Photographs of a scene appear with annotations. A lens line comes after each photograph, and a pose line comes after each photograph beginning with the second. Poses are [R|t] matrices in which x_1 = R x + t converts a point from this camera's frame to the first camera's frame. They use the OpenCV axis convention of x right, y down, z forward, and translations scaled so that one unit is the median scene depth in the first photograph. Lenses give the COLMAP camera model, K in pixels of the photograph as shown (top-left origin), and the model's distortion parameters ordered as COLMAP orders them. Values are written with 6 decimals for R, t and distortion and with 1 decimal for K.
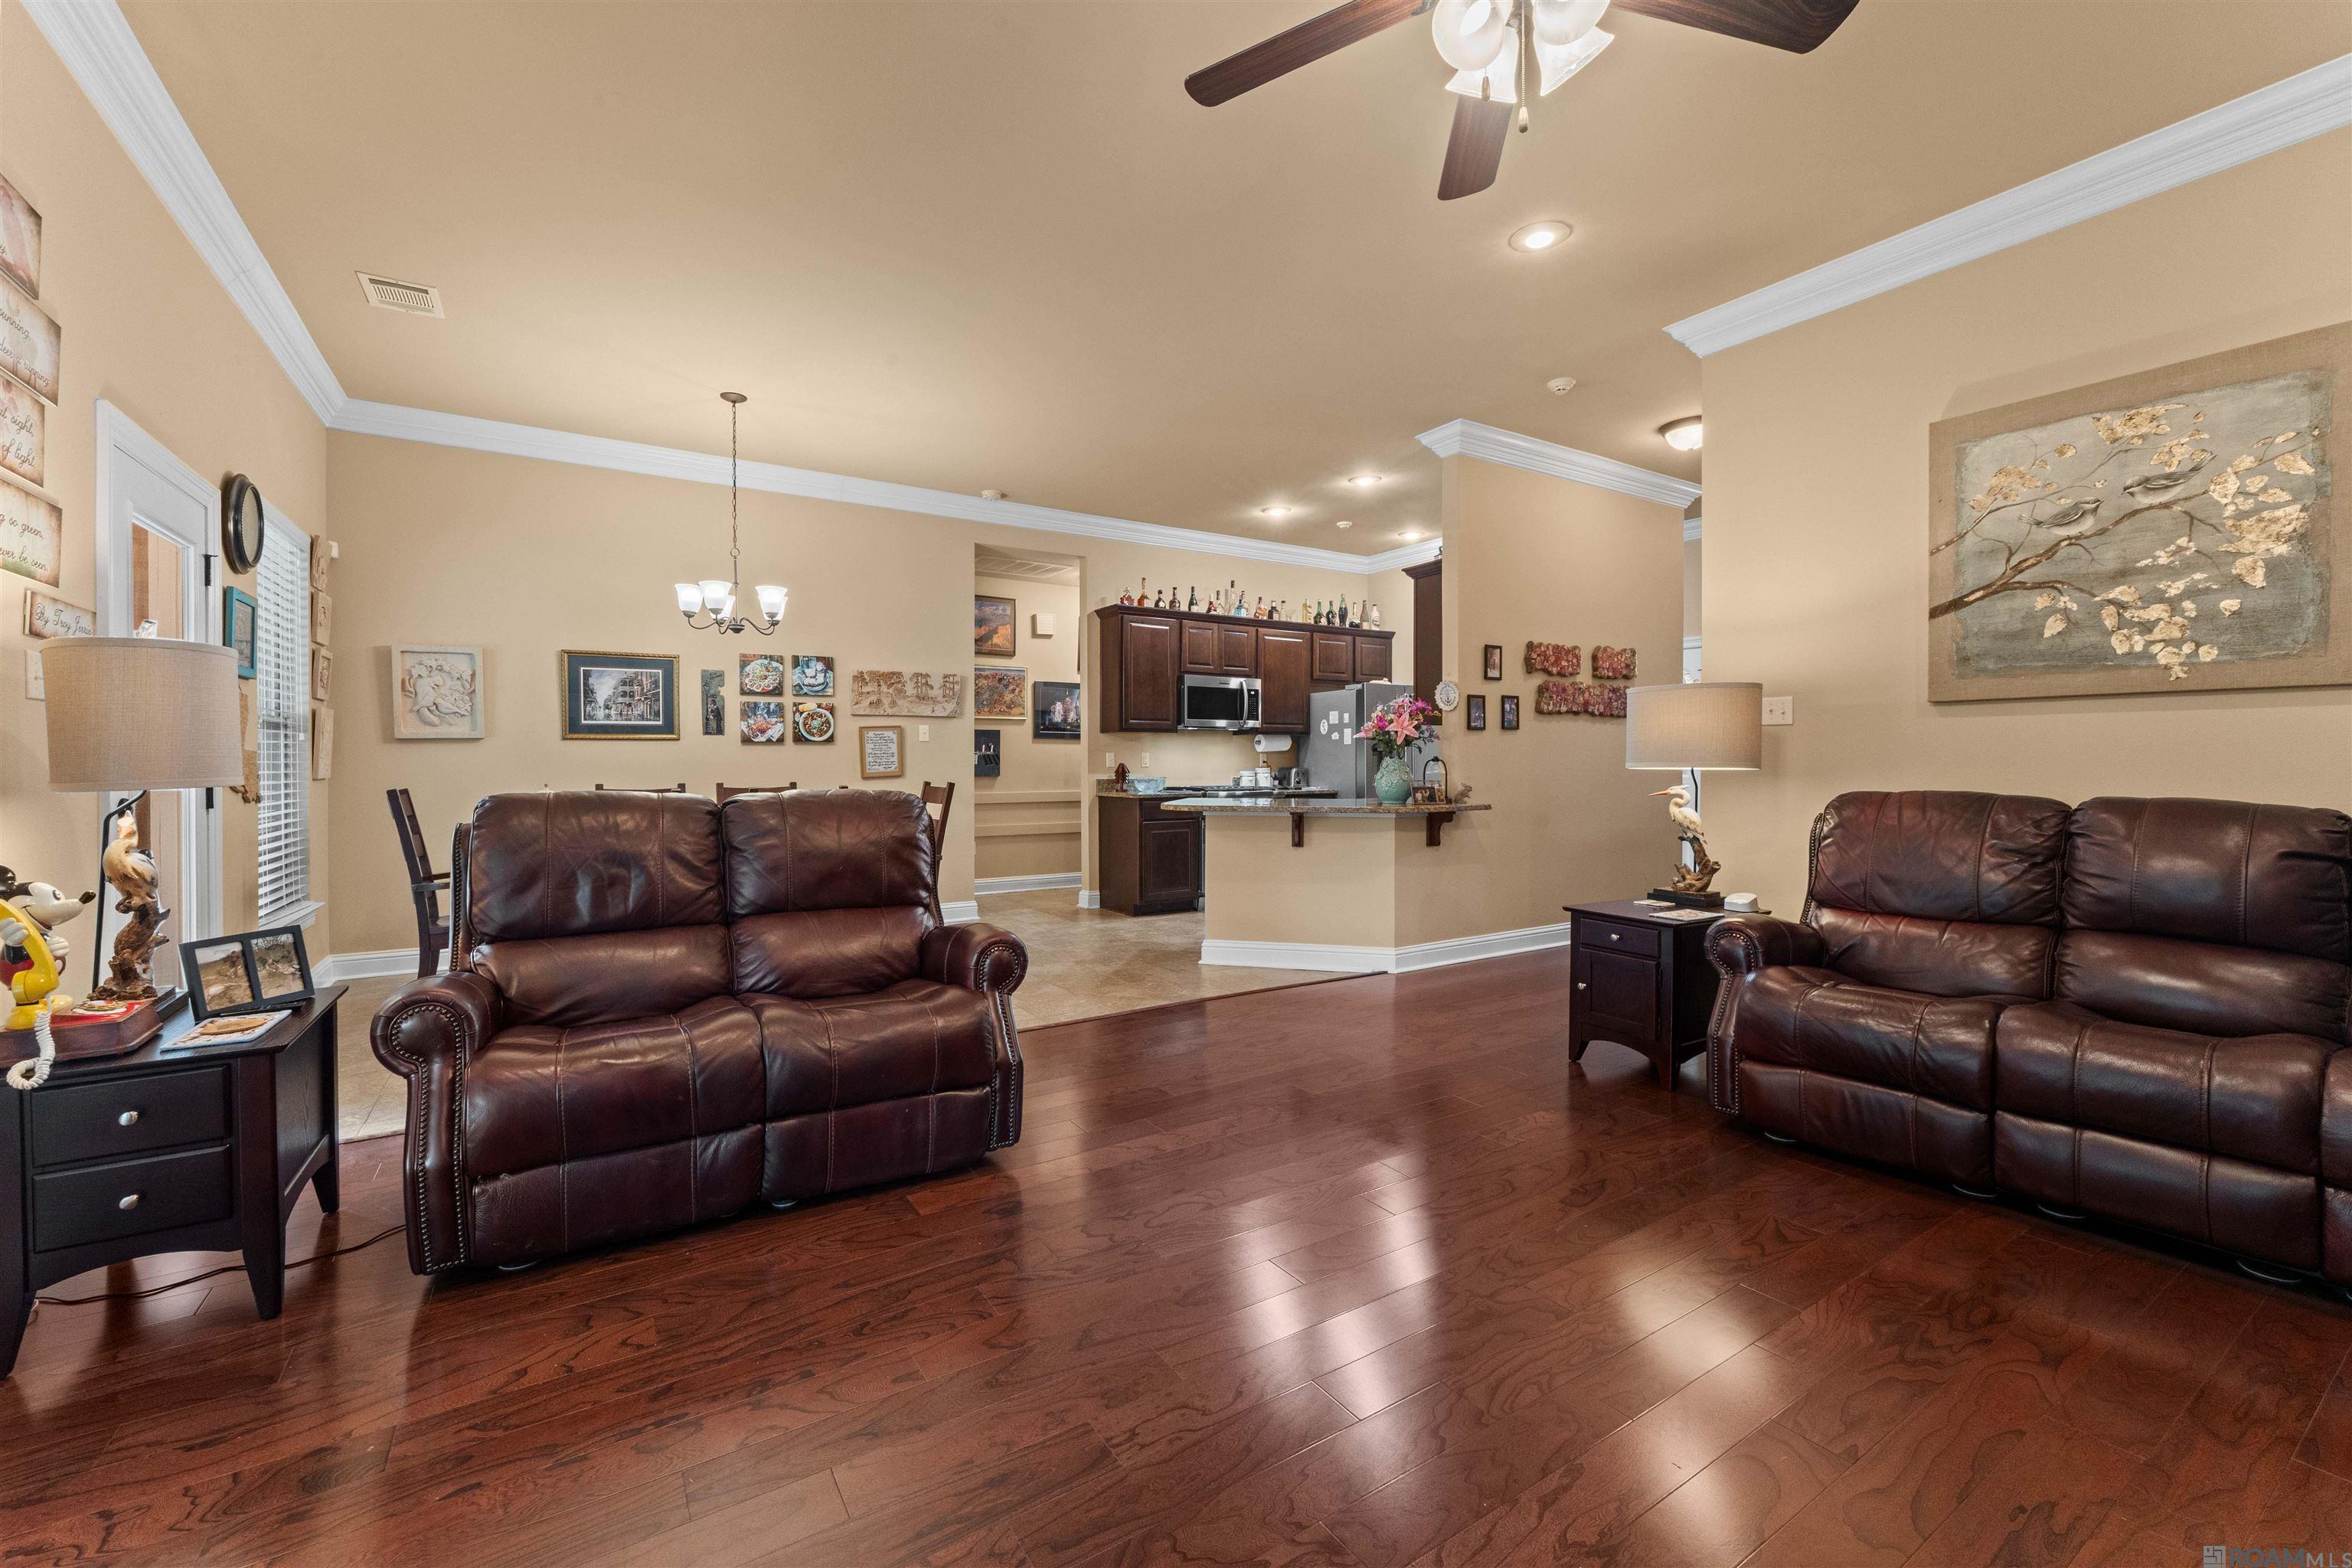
lens RADIAL K [[949.9, 0, 1155.6], [0, 949.9, 772.5], [0, 0, 1]] dist [-0.001136, 0.000451]
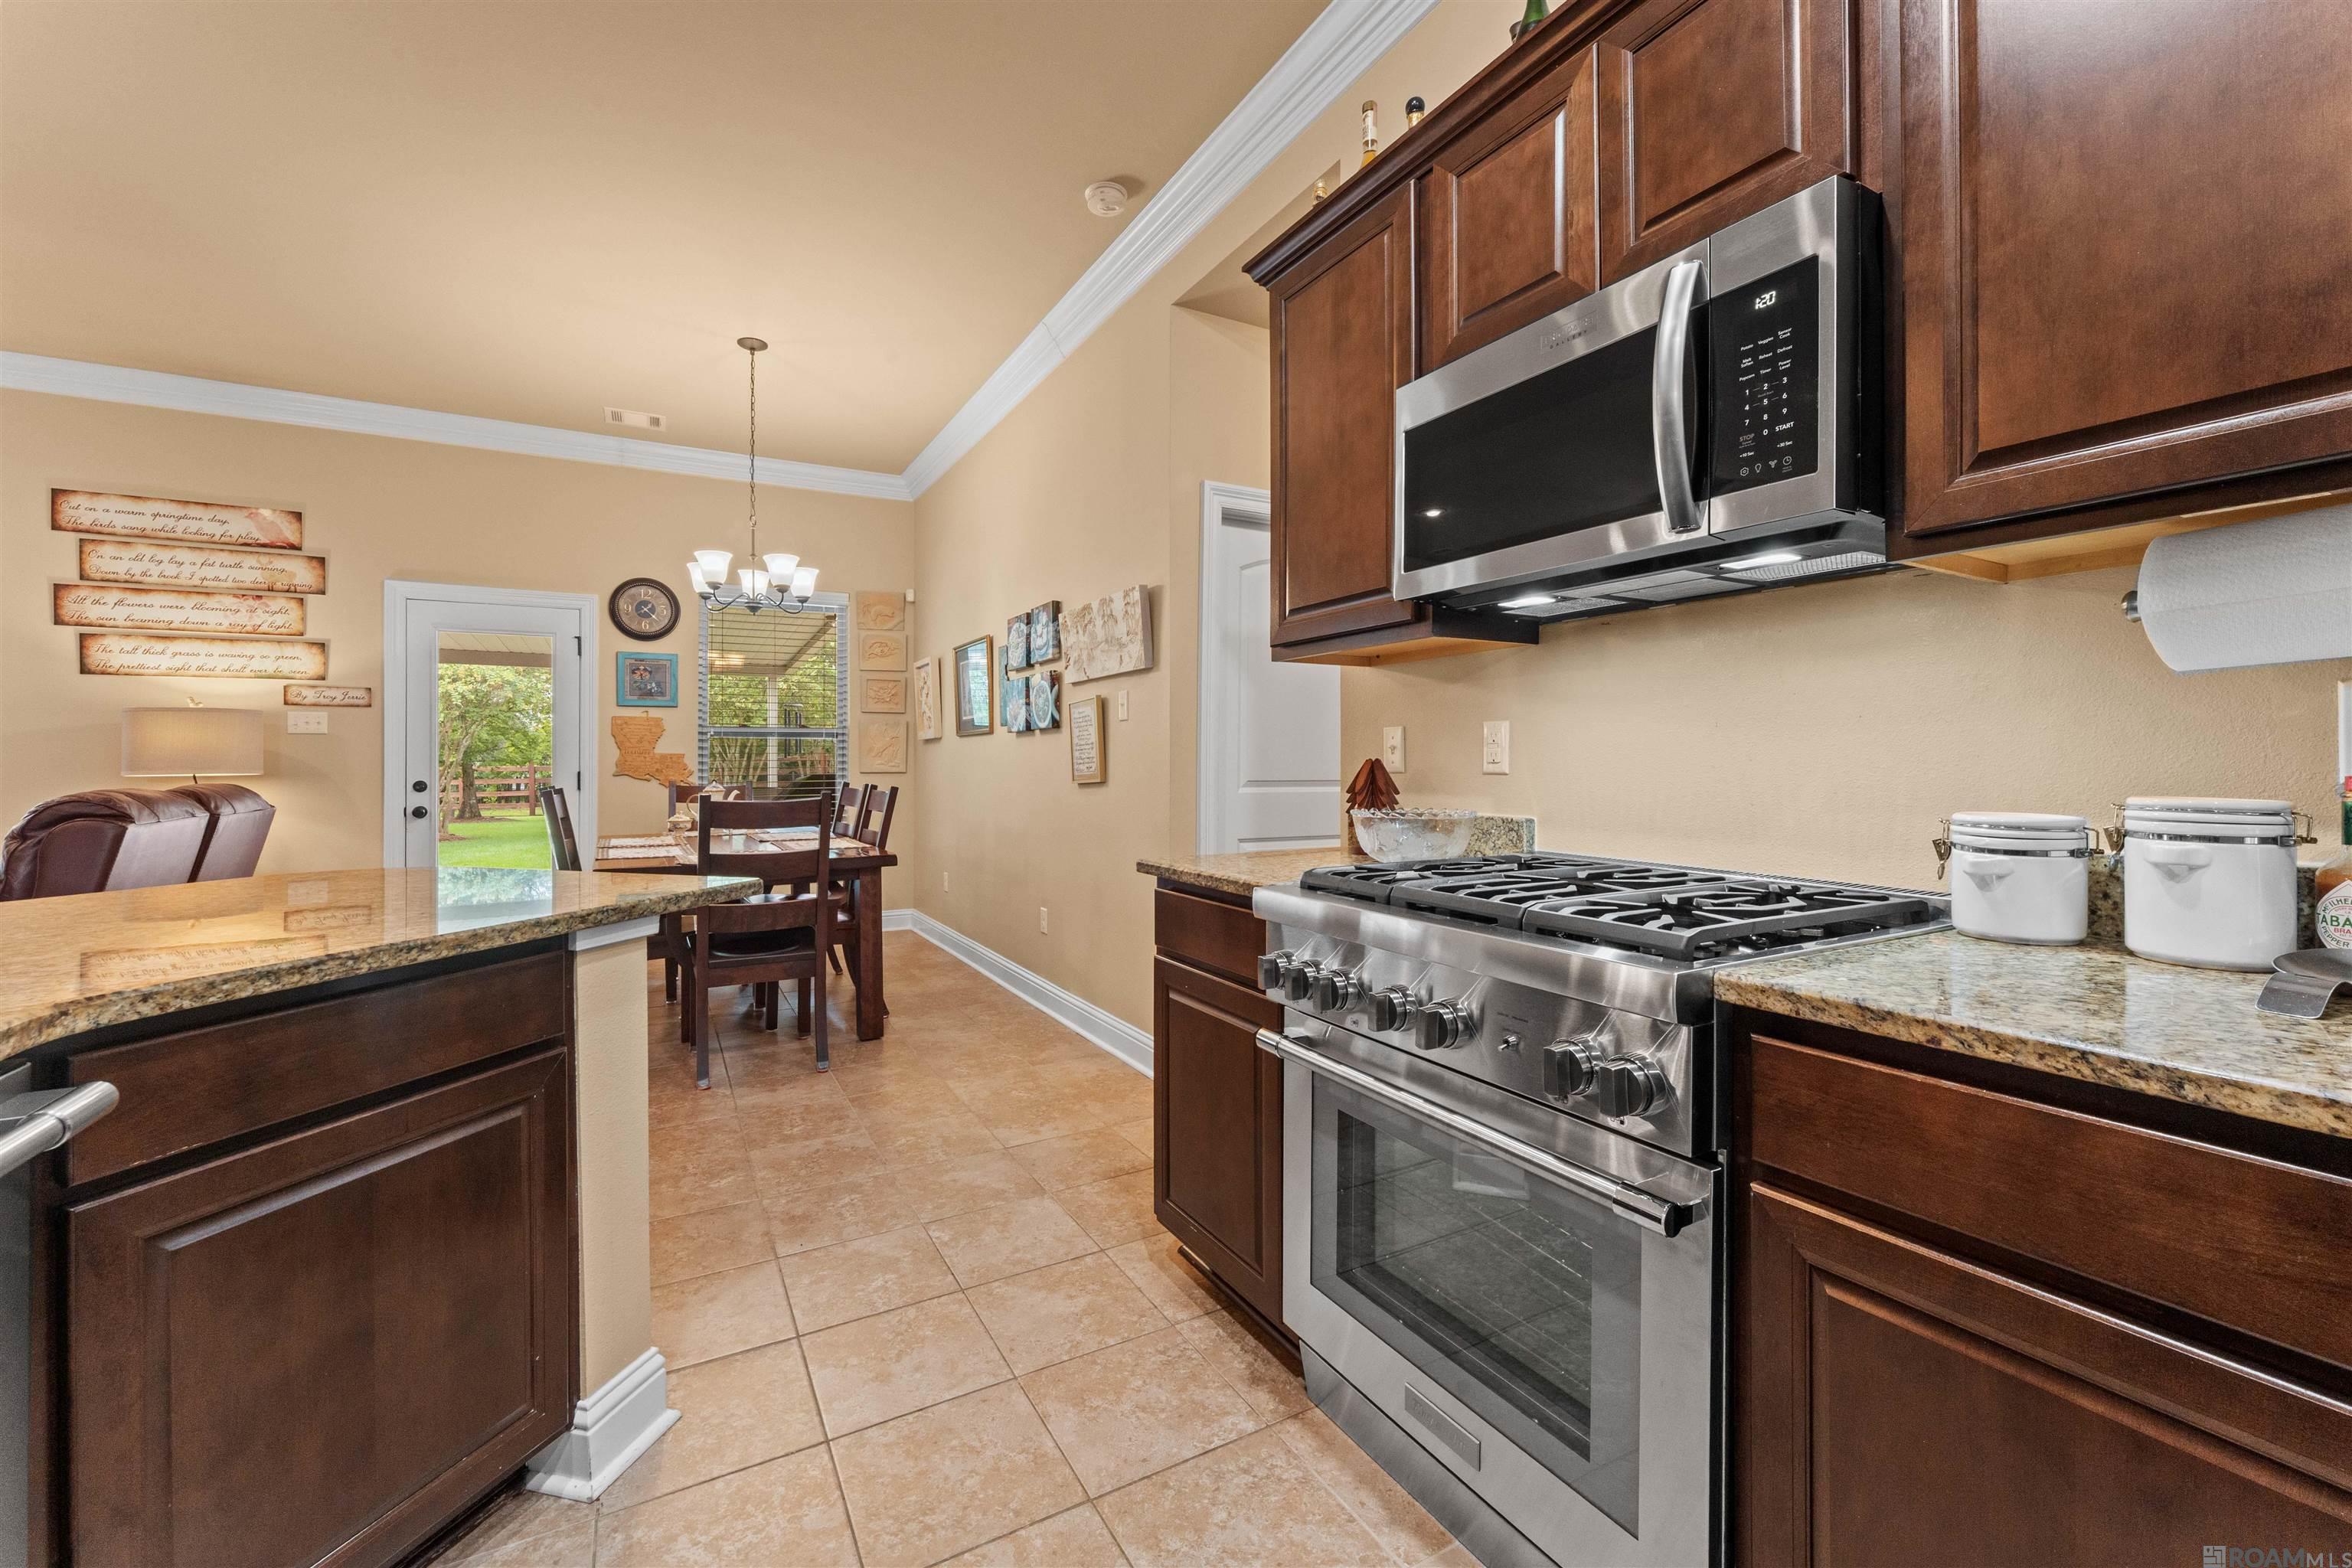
lens RADIAL K [[949.9, 0, 1166.4], [0, 949.9, 759.7], [0, 0, 1]] dist [-0.001136, 0.000451]
pose [[-0.056383, -0.000342, -0.998409, 0.339088], [-0.005712, 0.999984, -0.000020, -0.010594], [0.998393, 0.005701, -0.056384, 1.187584]]
